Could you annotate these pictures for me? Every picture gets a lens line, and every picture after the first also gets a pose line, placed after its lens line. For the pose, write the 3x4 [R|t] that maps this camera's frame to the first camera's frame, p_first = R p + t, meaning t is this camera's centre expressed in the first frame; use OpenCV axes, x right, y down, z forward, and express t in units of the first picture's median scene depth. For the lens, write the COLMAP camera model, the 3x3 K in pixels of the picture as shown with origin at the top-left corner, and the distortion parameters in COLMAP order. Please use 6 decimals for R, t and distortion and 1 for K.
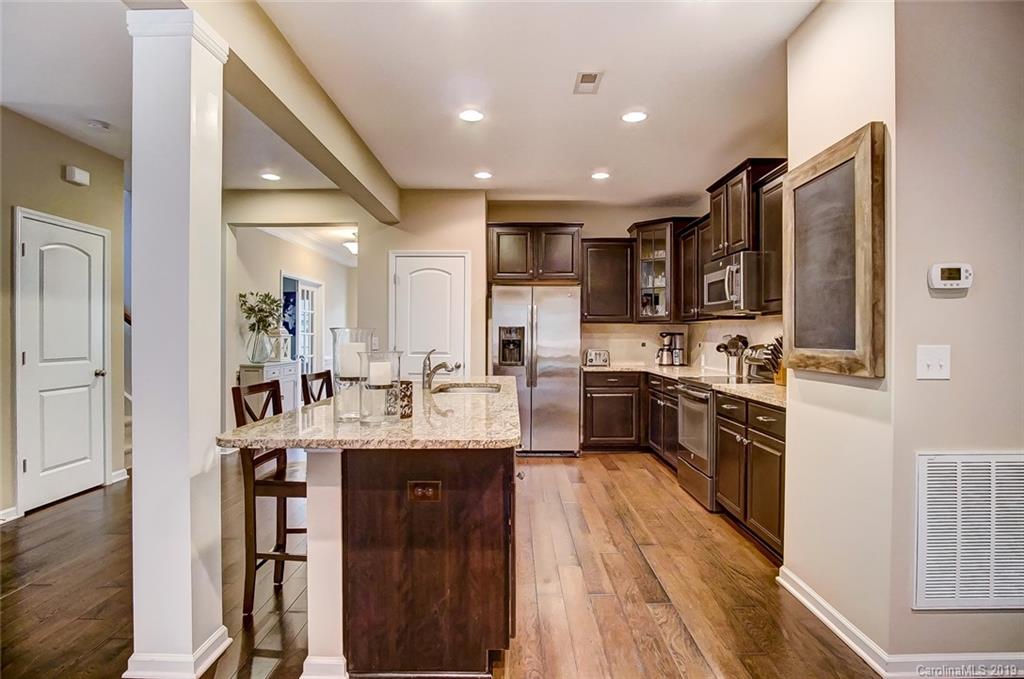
lens RADIAL K [[557.5, 0, 512.0], [0, 557.5, 339.5], [0, 0, 1]] dist [-0.023446, 0.000048]
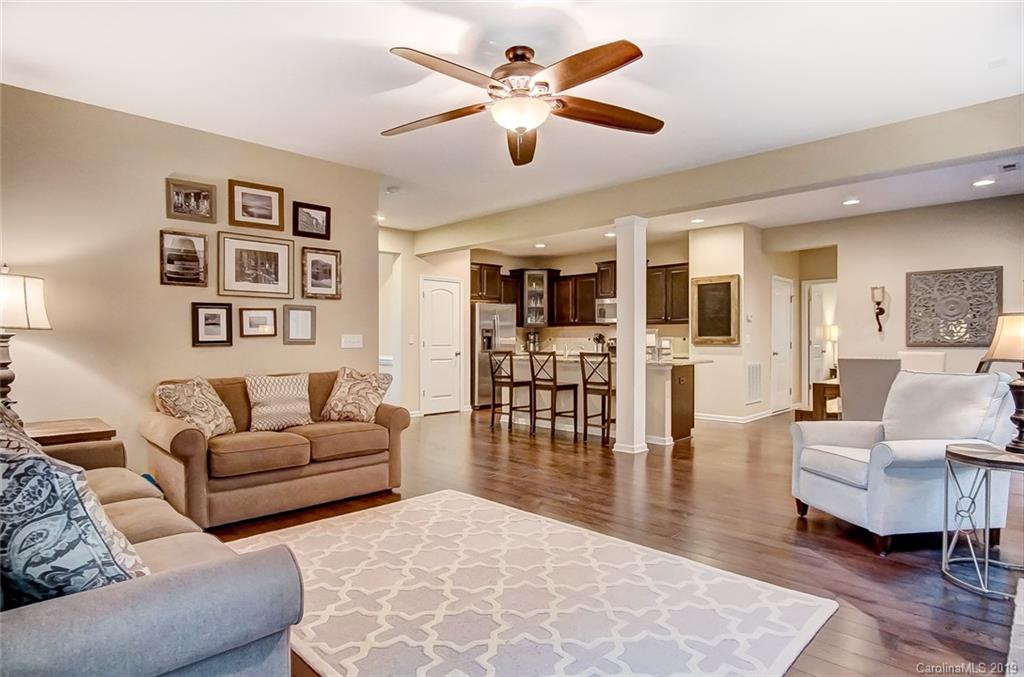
lens RADIAL K [[557.5, 0, 512.0], [0, 557.5, 338.5], [0, 0, 1]] dist [-0.023446, 0.000048]
pose [[0.707349, -0.005768, 0.706841, -1.840391], [0.009309, 0.999956, -0.001156, 0.015102], [-0.706804, 0.007398, 0.707371, -0.336961]]
